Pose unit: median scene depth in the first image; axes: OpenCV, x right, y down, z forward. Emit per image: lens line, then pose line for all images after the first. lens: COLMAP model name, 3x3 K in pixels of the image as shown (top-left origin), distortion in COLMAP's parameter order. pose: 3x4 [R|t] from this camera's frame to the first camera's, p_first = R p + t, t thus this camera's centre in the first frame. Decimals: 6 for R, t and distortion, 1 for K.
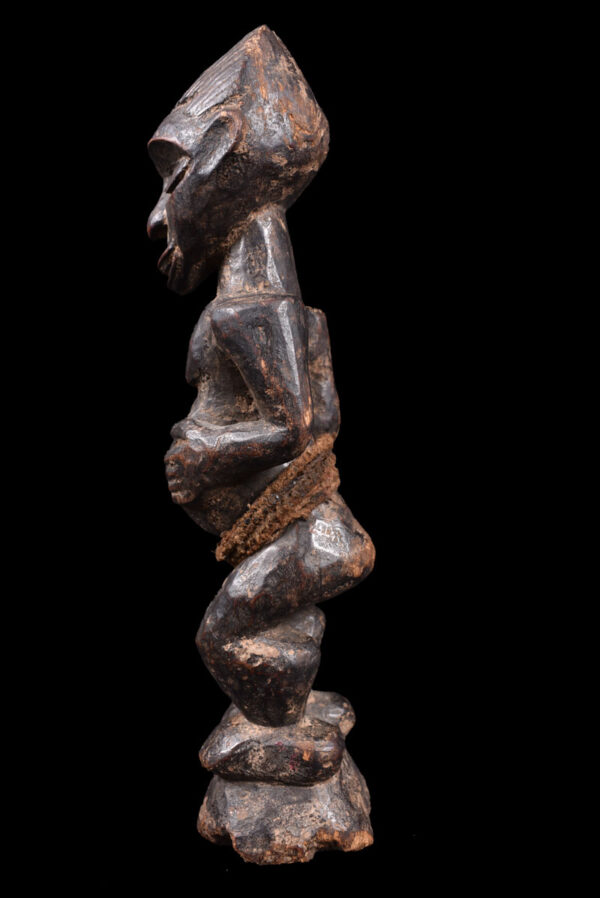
lens RADIAL K [[828.6, 0, 300.0], [0, 828.6, 449.0], [0, 0, 1]] dist [-0.097192, 0.008006]
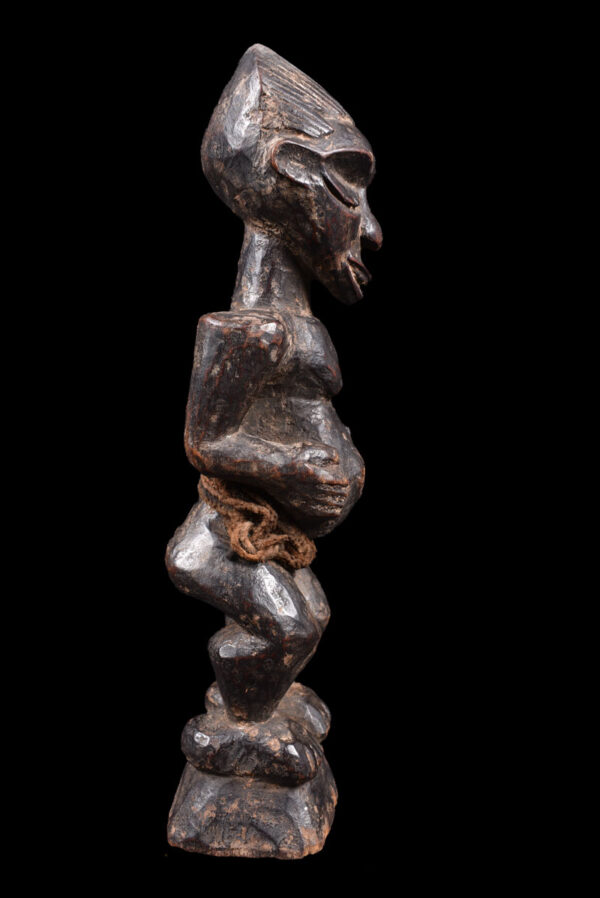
lens RADIAL K [[828.6, 0, 300.0], [0, 828.6, 449.0], [0, 0, 1]] dist [-0.097192, 0.008006]
pose [[-0.999928, 0.008984, -0.007983, -0.081483], [0.007263, 0.980941, 0.194170, -0.233375], [0.009575, 0.194098, -0.980935, 2.232493]]
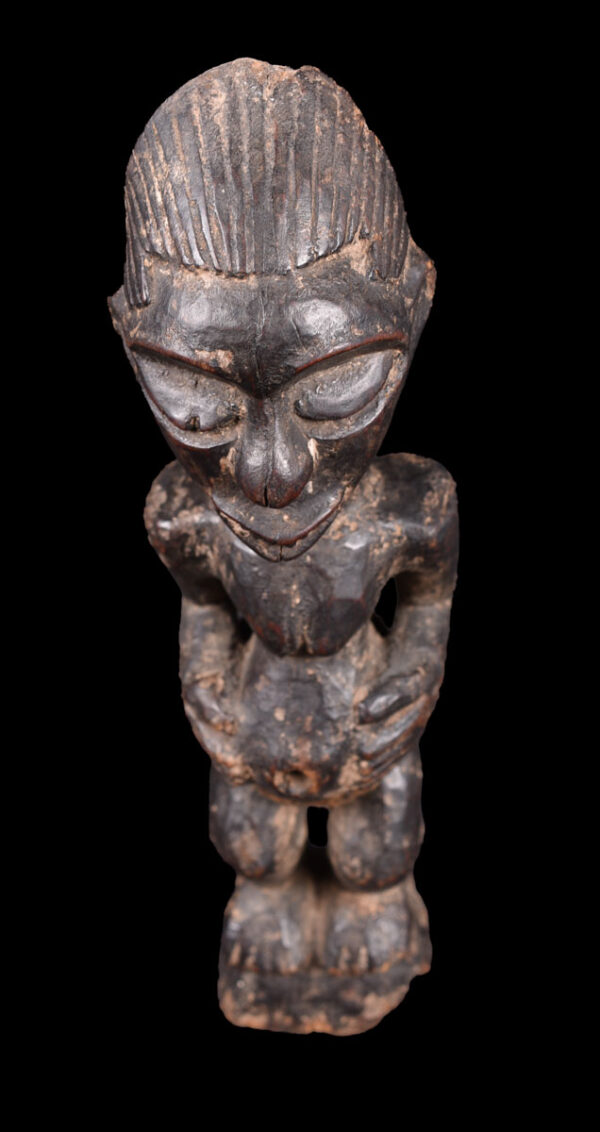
lens RADIAL K [[1154.8, 0, 300.5], [0, 1154.8, 539.0], [0, 0, 1]] dist [-0.058888, -0.000840]
pose [[-0.082924, -0.592584, 0.801229, -0.868033], [0.139654, 0.789155, 0.598107, -0.751322], [-0.986722, 0.161492, 0.017317, 1.070315]]
